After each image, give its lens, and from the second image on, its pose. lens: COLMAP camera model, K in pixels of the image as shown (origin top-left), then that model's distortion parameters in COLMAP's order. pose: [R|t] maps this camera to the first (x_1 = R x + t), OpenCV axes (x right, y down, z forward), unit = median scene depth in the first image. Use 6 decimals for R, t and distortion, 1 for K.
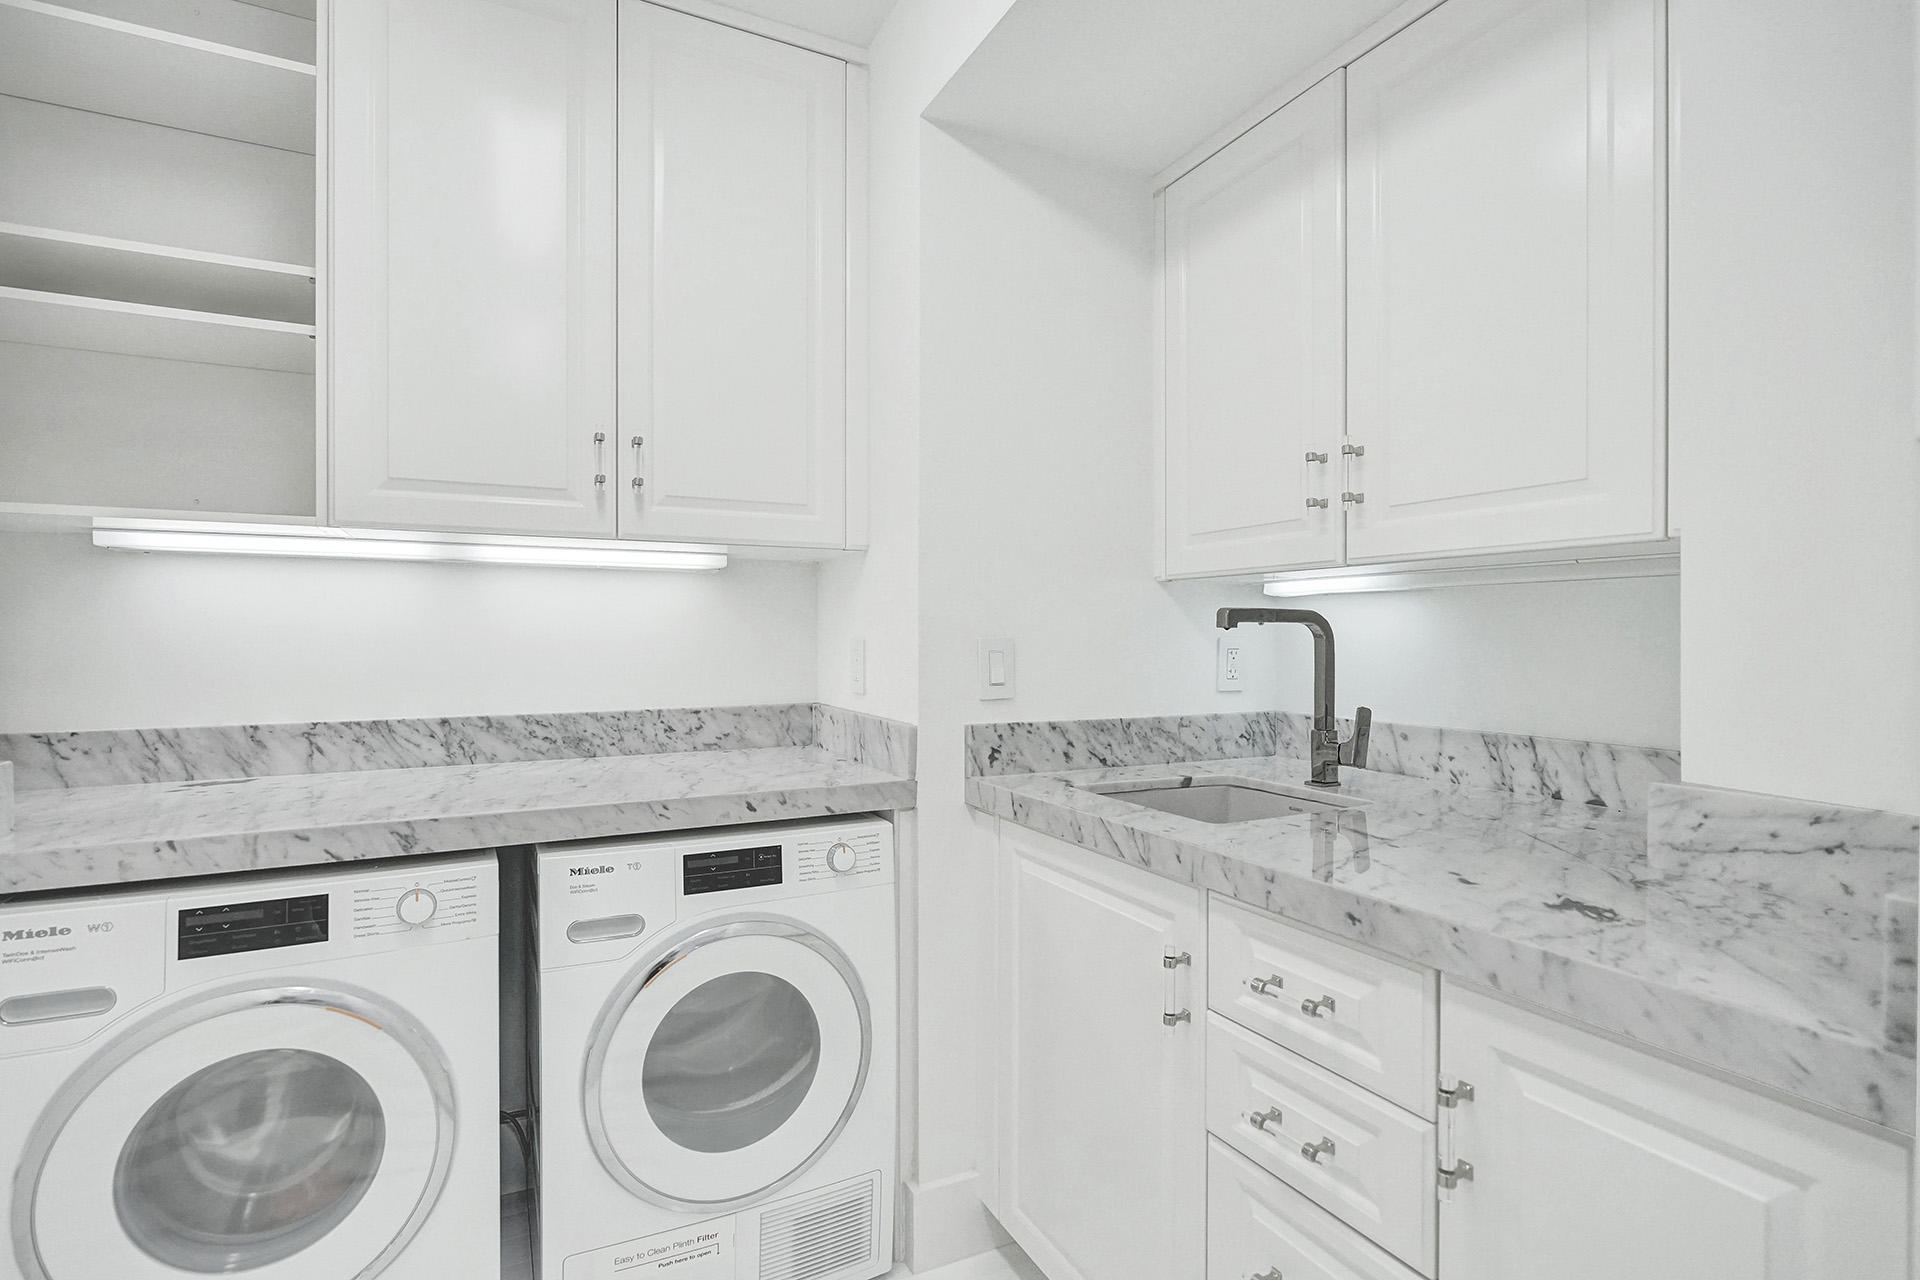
lens RADIAL K [[920.4, 0, 964.0], [0, 920.4, 643.7], [0, 0, 1]] dist [-0.012218, 0.004362]
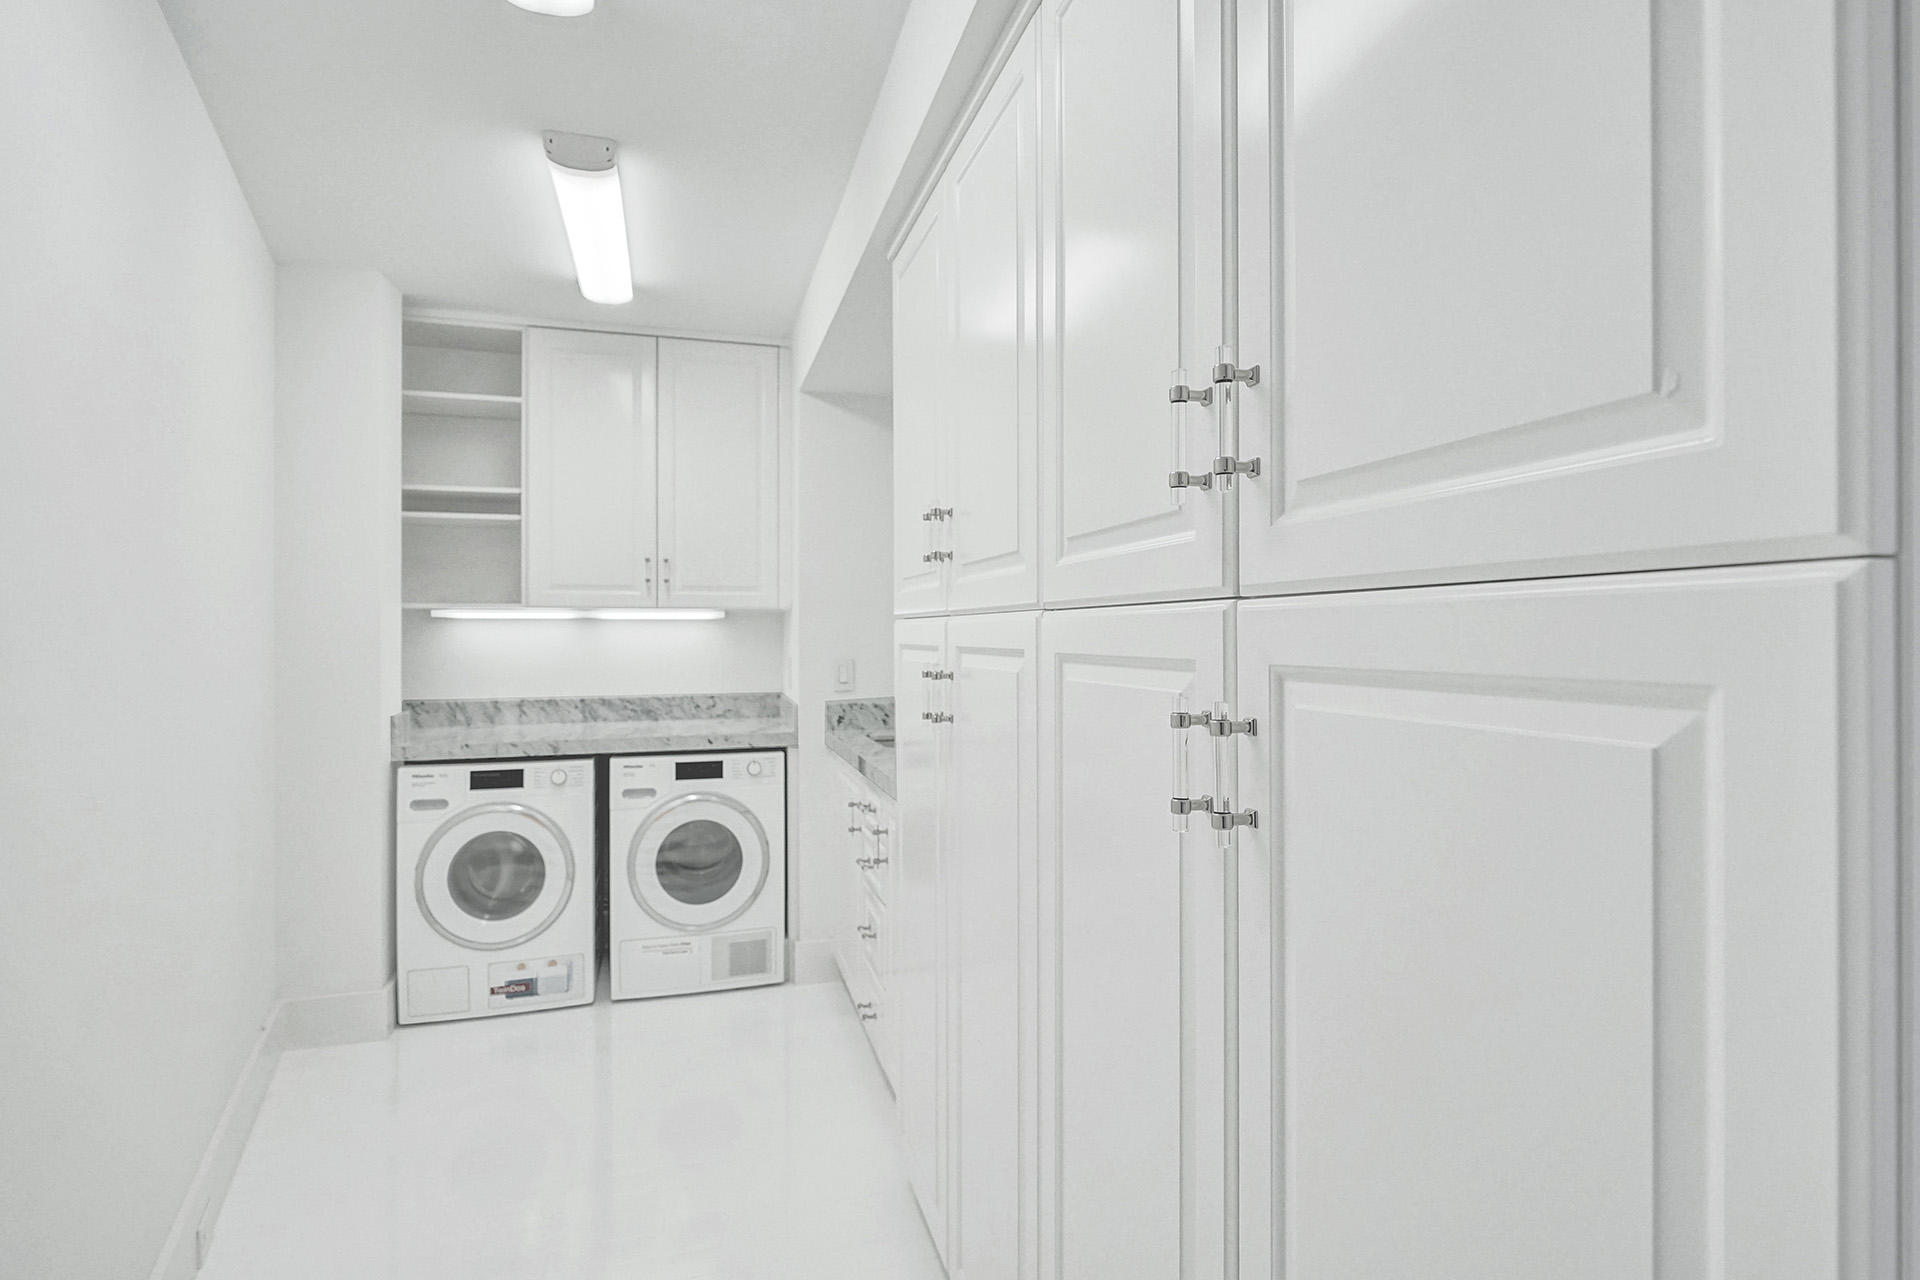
lens RADIAL K [[920.4, 0, 955.5], [0, 920.4, 635.4], [0, 0, 1]] dist [-0.012218, 0.004362]
pose [[0.981793, -0.002946, -0.189929, 0.675336], [0.002002, 0.999985, -0.005164, -0.047475], [0.189941, 0.004690, 0.981784, -0.888525]]
